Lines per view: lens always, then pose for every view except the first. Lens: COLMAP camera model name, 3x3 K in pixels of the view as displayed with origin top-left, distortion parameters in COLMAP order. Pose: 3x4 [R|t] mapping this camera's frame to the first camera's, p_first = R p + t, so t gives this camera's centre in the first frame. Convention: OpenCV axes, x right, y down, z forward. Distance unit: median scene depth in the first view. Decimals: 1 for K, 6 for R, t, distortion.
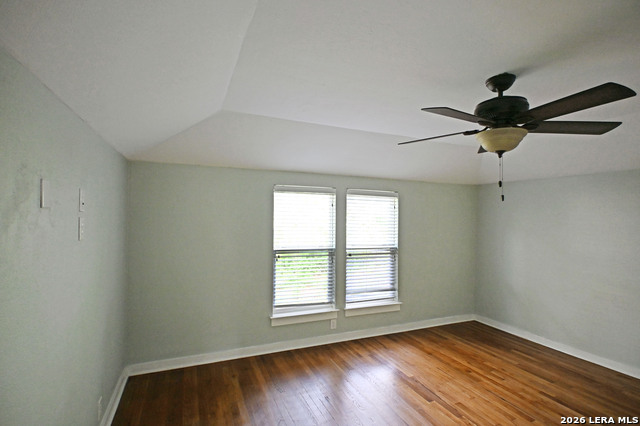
lens RADIAL K [[313.0, 0, 322.2], [0, 313.0, 212.4], [0, 0, 1]] dist [-0.000353, -0.000389]
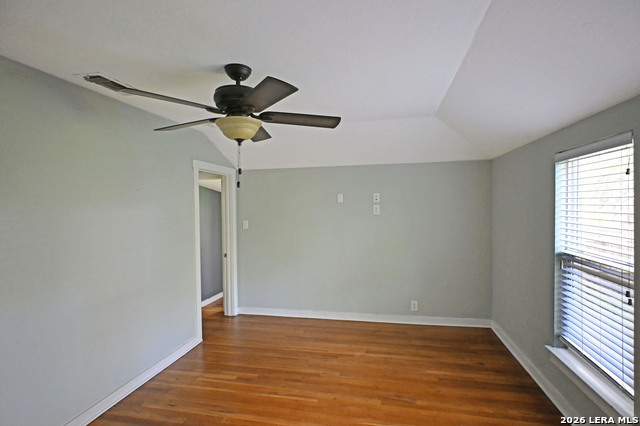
lens RADIAL K [[323.8, 0, 320.7], [0, 323.8, 211.3], [0, 0, 1]] dist [-0.000009, 0.000193]
pose [[-0.582898, 0.016109, -0.812386, 0.652729], [0.018436, 0.999808, 0.006597, 0.020806], [0.812336, -0.011132, -0.583083, 0.933160]]
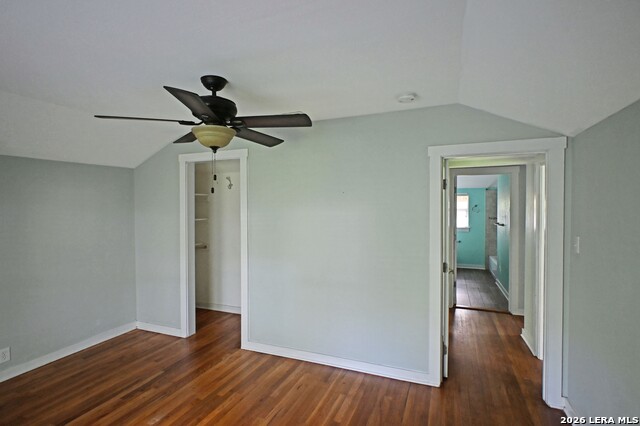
lens RADIAL K [[323.8, 0, 320.7], [0, 323.8, 211.3], [0, 0, 1]] dist [-0.000009, 0.000193]
pose [[-0.694127, -0.013728, 0.719722, -0.249947], [-0.007147, 0.999900, 0.012180, 0.007475], [-0.719817, 0.003311, -0.694156, 0.772183]]
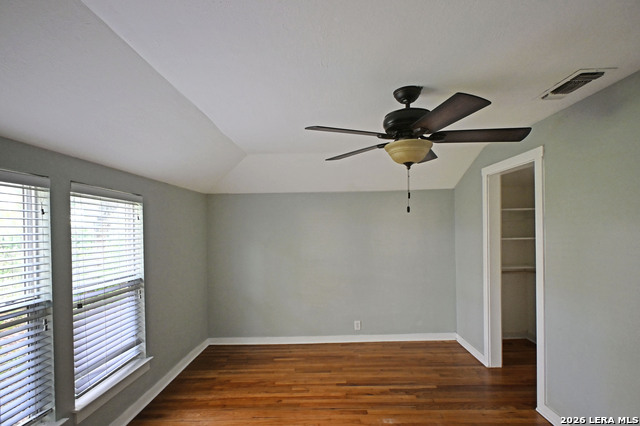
lens RADIAL K [[312.2, 0, 319.5], [0, 312.2, 227.1], [0, 0, 1]] dist [-0.000781, -0.000530]
pose [[0.416895, -0.016006, 0.908814, -0.239373], [0.012332, 0.999853, 0.011952, 0.000044], [-0.908871, 0.006224, 0.417031, 0.430098]]
